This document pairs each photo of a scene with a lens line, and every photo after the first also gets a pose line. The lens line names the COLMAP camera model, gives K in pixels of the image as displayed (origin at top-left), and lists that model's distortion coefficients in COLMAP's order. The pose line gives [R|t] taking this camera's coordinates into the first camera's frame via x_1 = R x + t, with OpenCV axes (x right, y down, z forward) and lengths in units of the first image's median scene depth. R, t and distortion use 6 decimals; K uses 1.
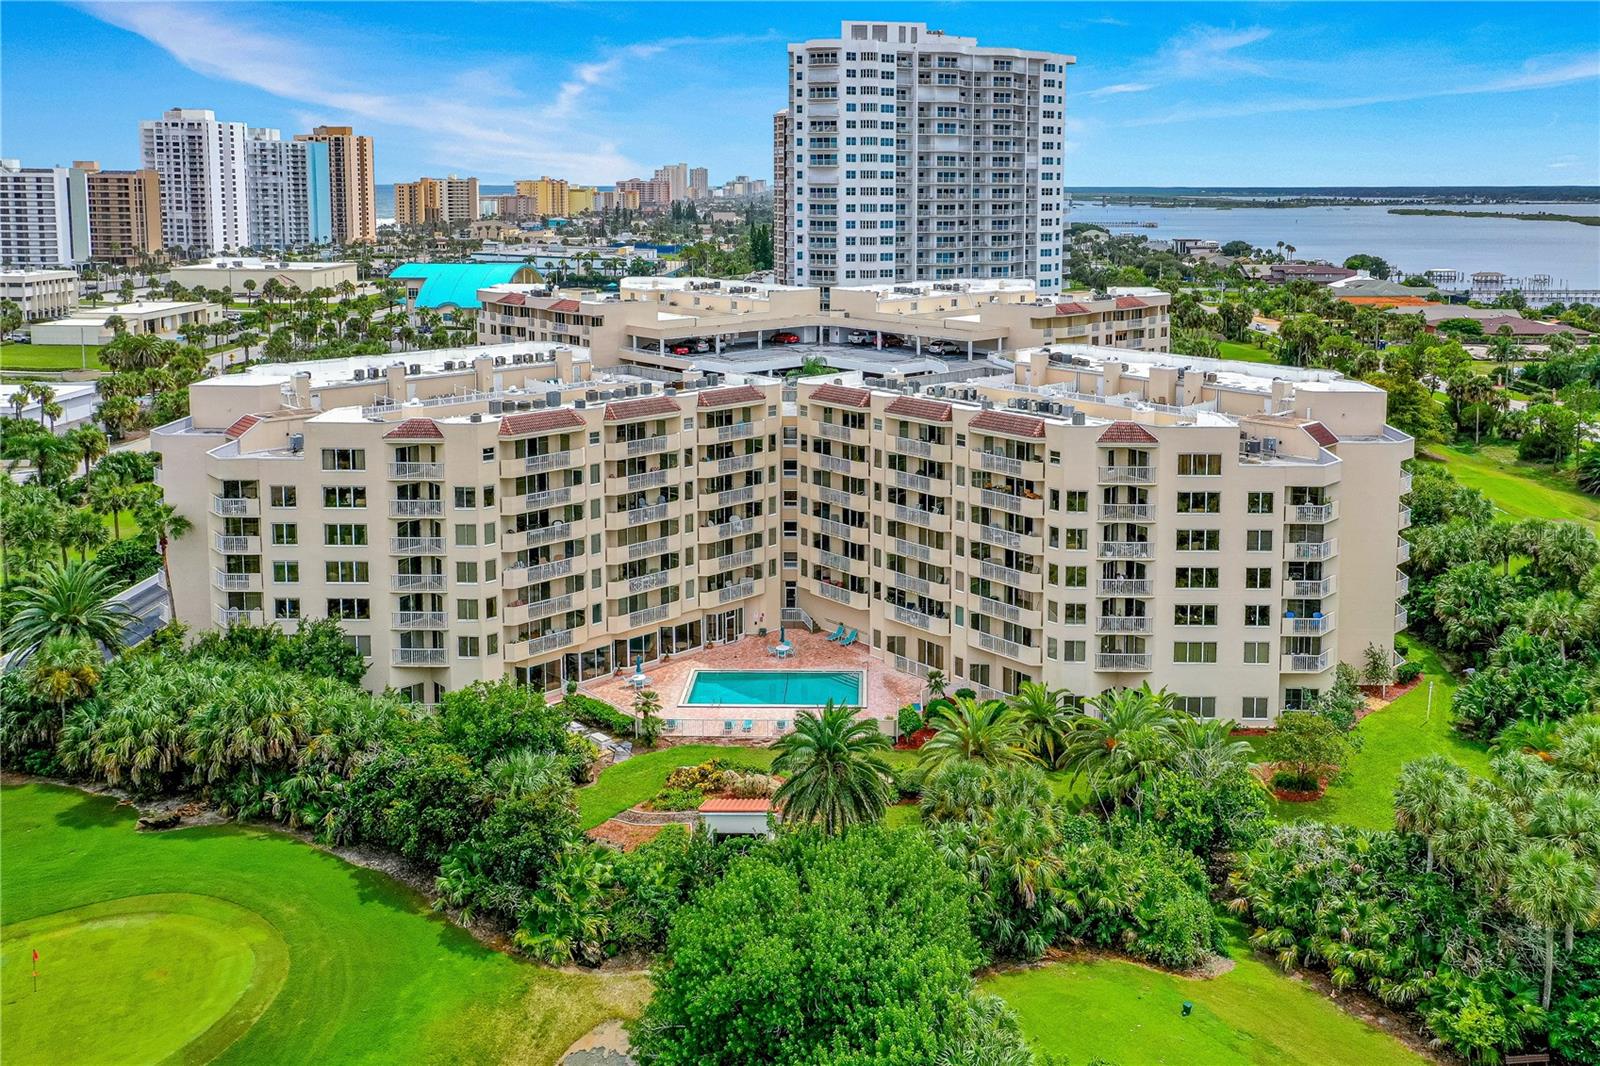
lens RADIAL K [[1304.3, 0, 845.1], [0, 1304.3, 344.8], [0, 0, 1]] dist [0.045552, -0.014078]
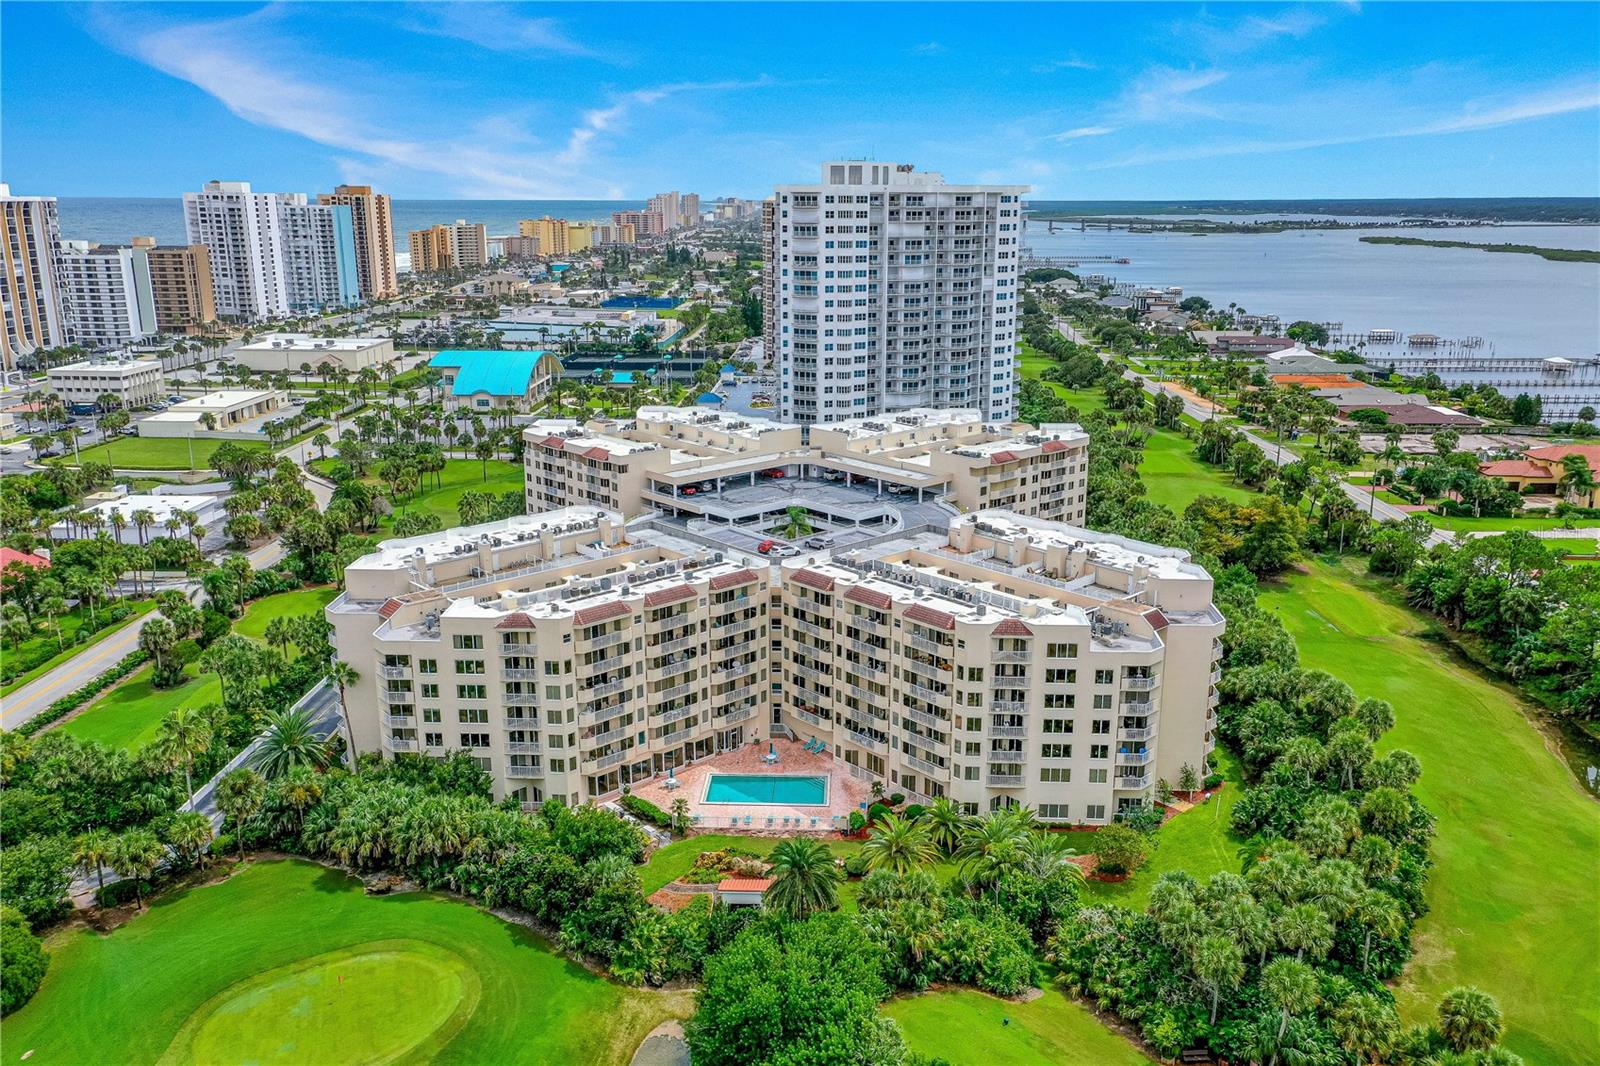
lens RADIAL K [[1304.3, 0, 793.5], [0, 1304.3, 525.7], [0, 0, 1]] dist [0.045552, -0.014078]
pose [[0.999512, 0.004178, -0.030956, 0.021076], [0.000840, 0.987064, 0.160326, -0.269946], [0.031225, -0.160274, 0.986579, -0.391717]]
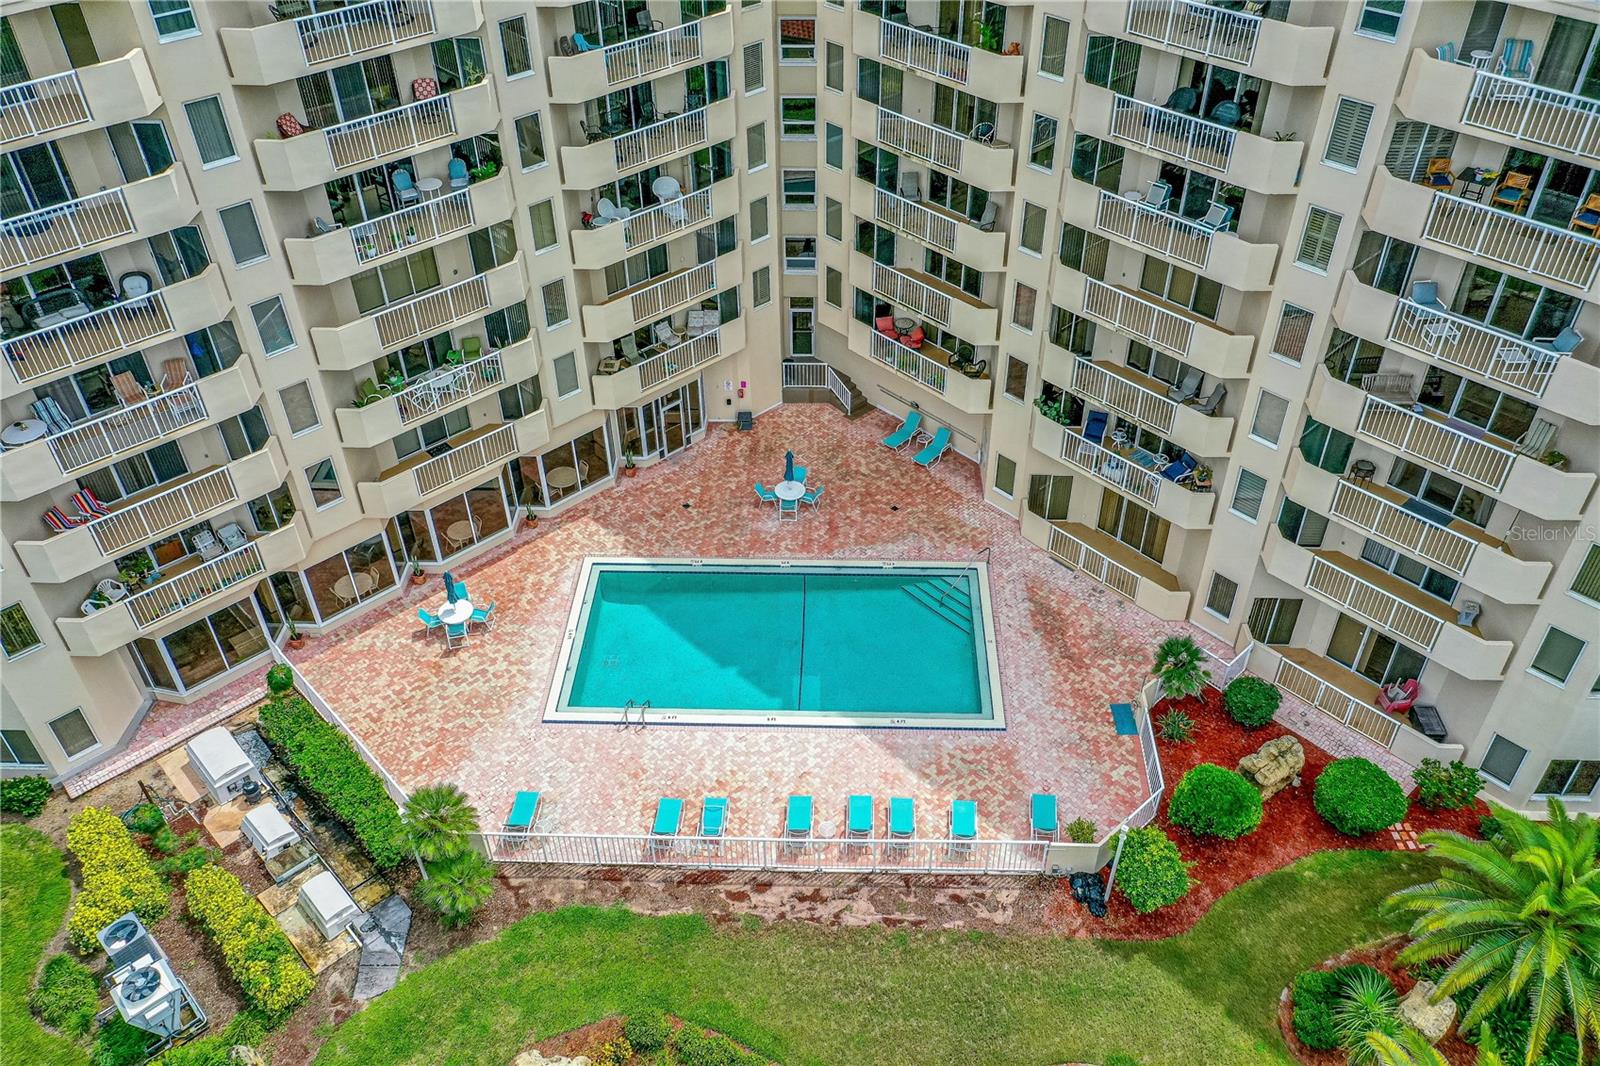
lens RADIAL K [[1304.3, 0, 798.4], [0, 1304.3, 566.9], [0, 0, 1]] dist [0.045552, -0.014078]
pose [[0.999664, 0.003271, -0.025703, -0.037594], [0.011996, 0.820847, 0.571022, -0.001519], [0.022966, -0.571139, 0.820532, 0.698664]]
